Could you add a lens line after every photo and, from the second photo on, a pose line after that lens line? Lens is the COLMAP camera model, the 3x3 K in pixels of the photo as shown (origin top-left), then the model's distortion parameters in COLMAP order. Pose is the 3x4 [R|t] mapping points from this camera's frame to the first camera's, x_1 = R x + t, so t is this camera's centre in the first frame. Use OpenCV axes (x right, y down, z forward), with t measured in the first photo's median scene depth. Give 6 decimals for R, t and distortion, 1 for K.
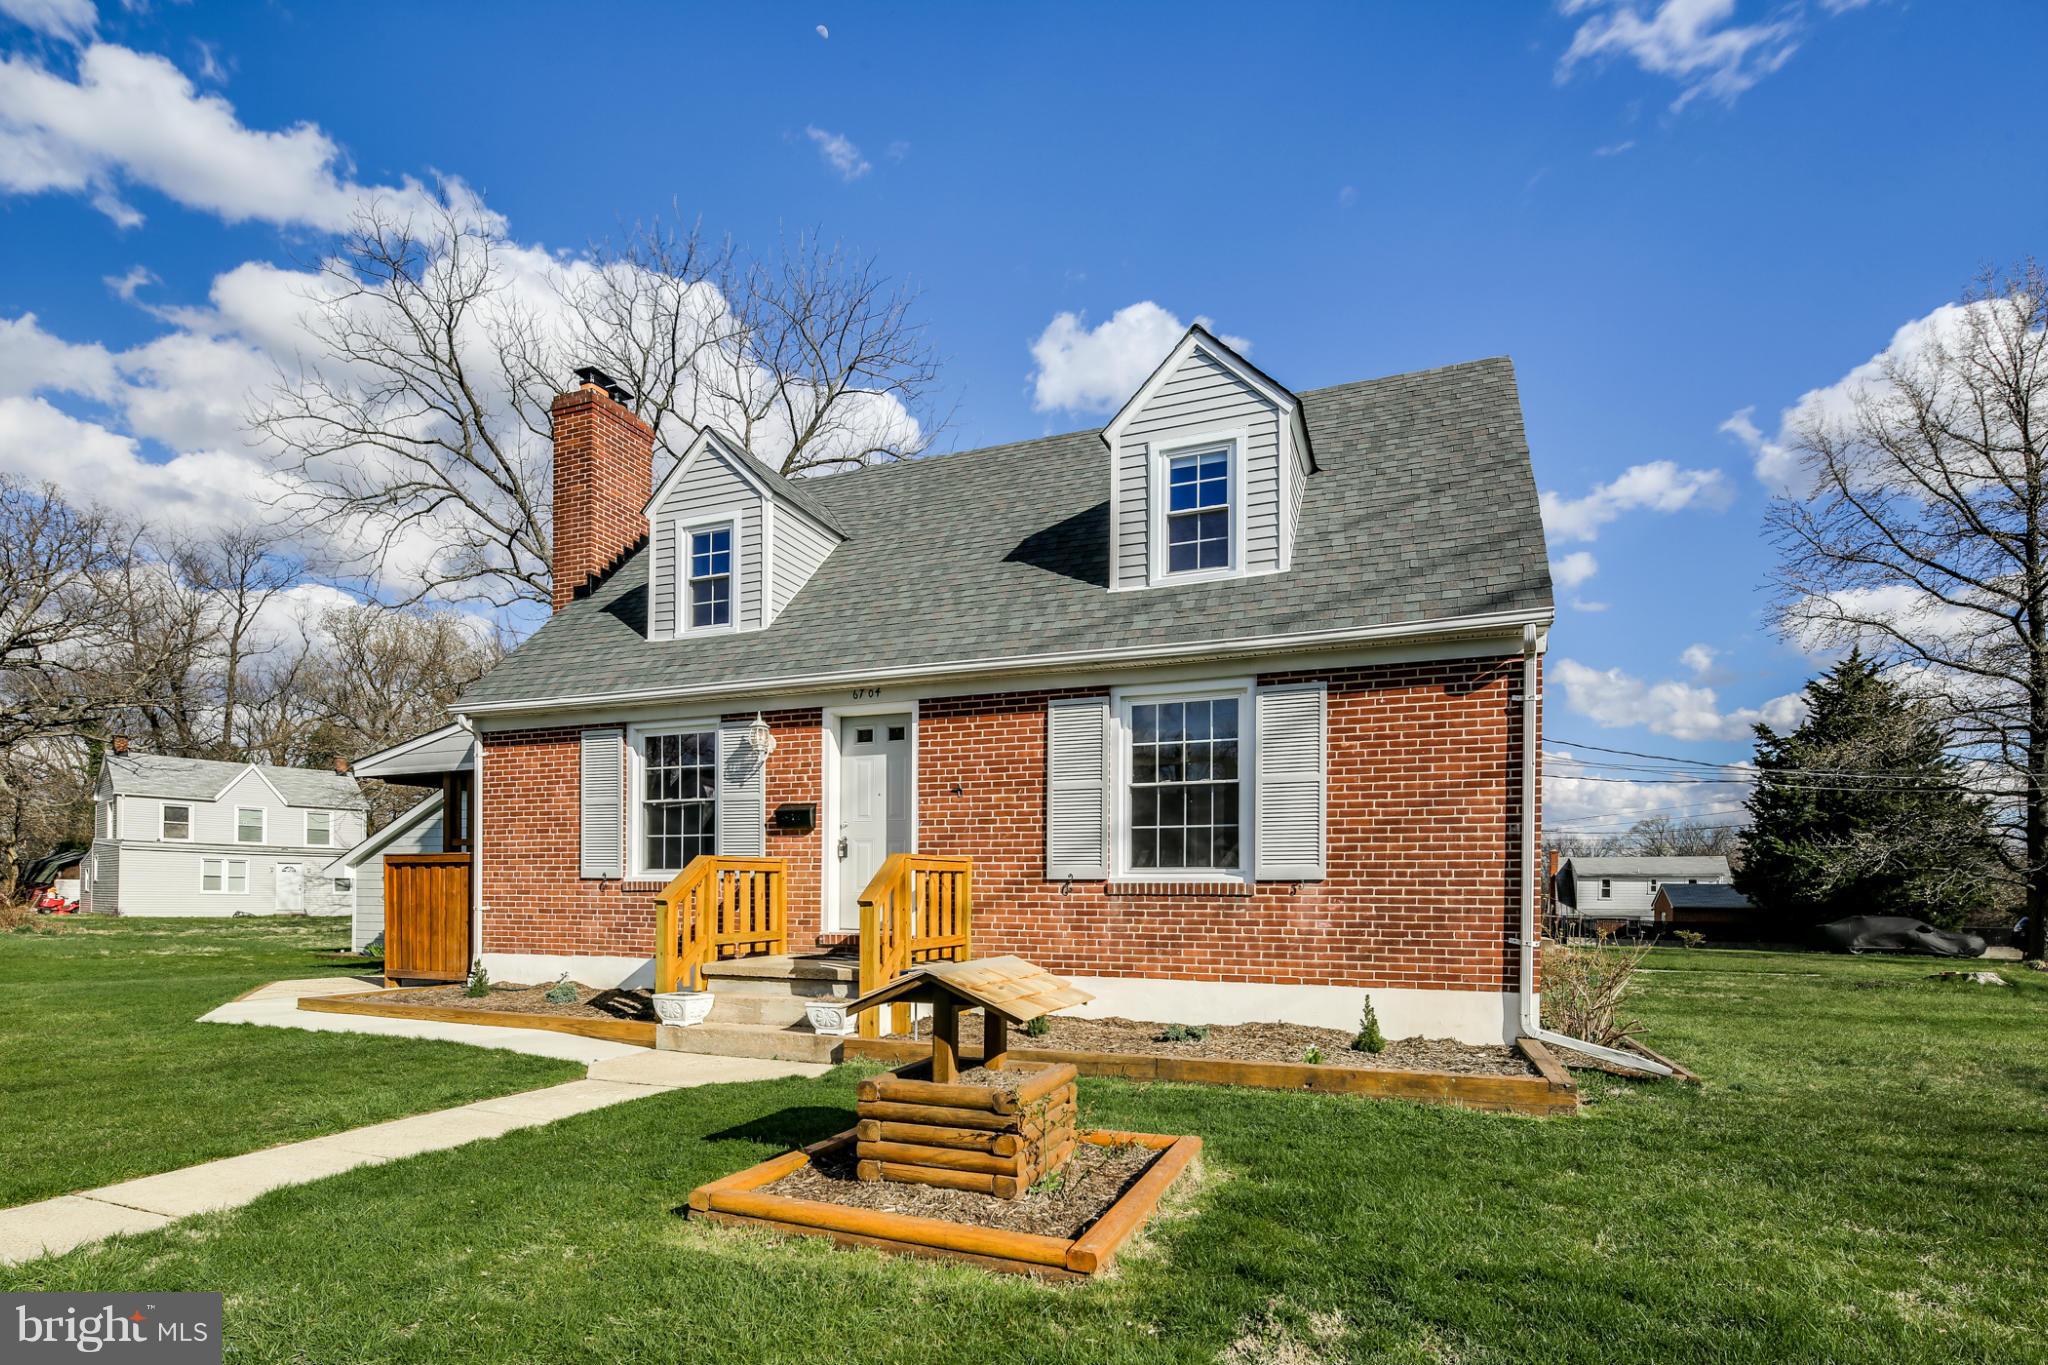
lens RADIAL K [[1011.9, 0, 1021.8], [0, 1011.9, 900.5], [0, 0, 1]] dist [0.000930, 0.000160]
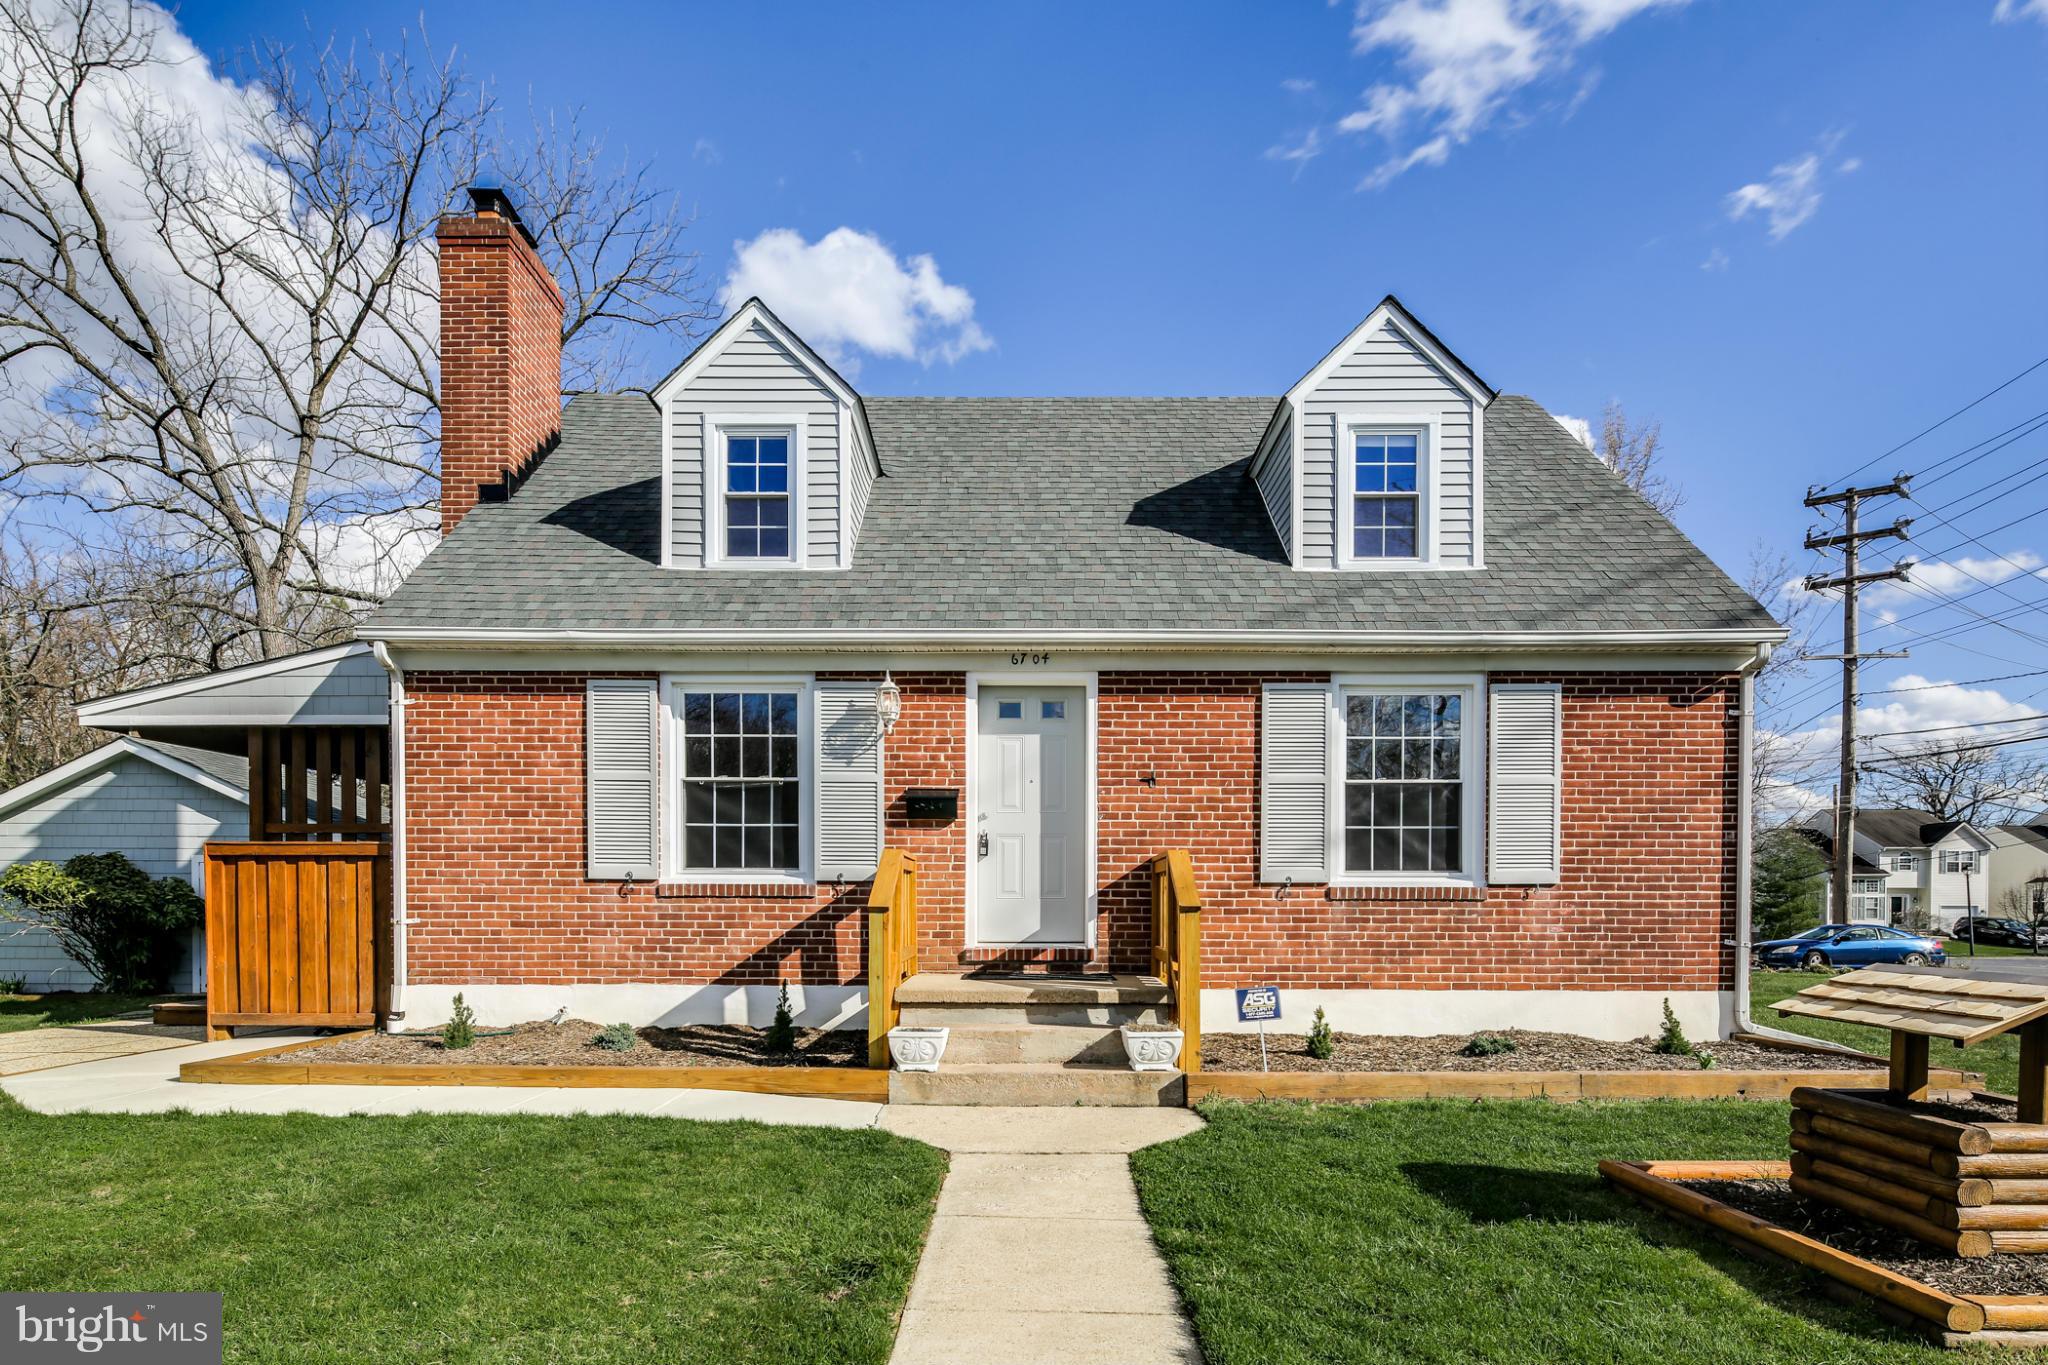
lens RADIAL K [[1002.9, 0, 1020.2], [0, 1002.9, 926.6], [0, 0, 1]] dist [0.001647, -0.001647]
pose [[0.931252, -0.009896, 0.364241, -0.511354], [0.004685, 0.999874, 0.015187, 0.003505], [-0.364345, -0.012436, 0.931181, 0.254937]]
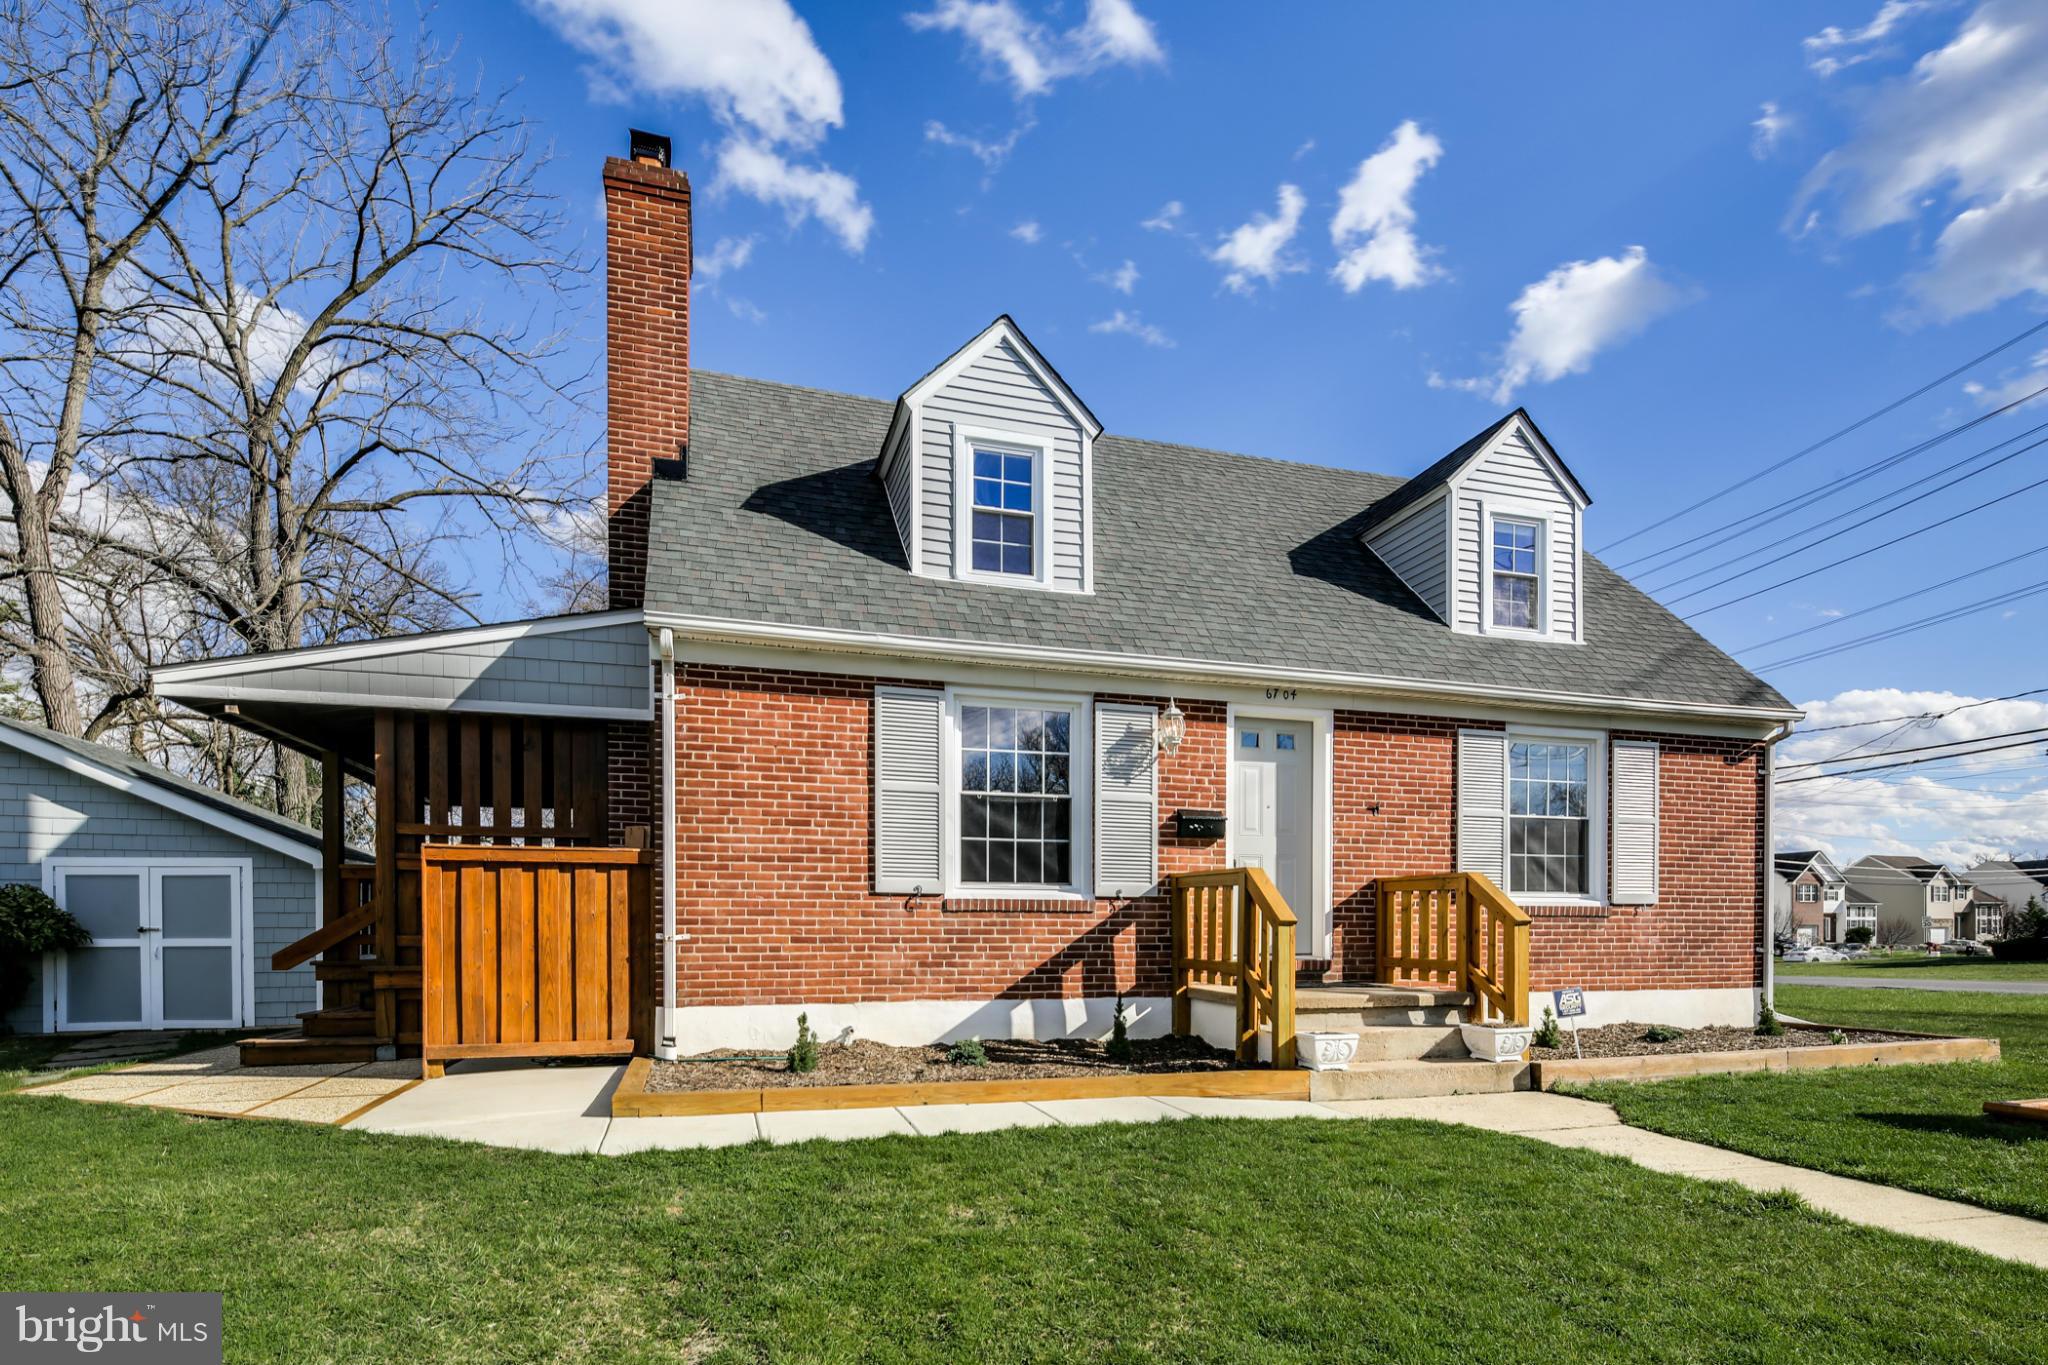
lens RADIAL K [[1017.7, 0, 1023.1], [0, 1017.7, 939.8], [0, 0, 1]] dist [0.002798, -0.000285]
pose [[0.783500, -0.011703, 0.621281, -0.998598], [0.006323, 0.999921, 0.010862, 0.004612], [-0.621360, -0.004582, 0.783512, 0.470288]]
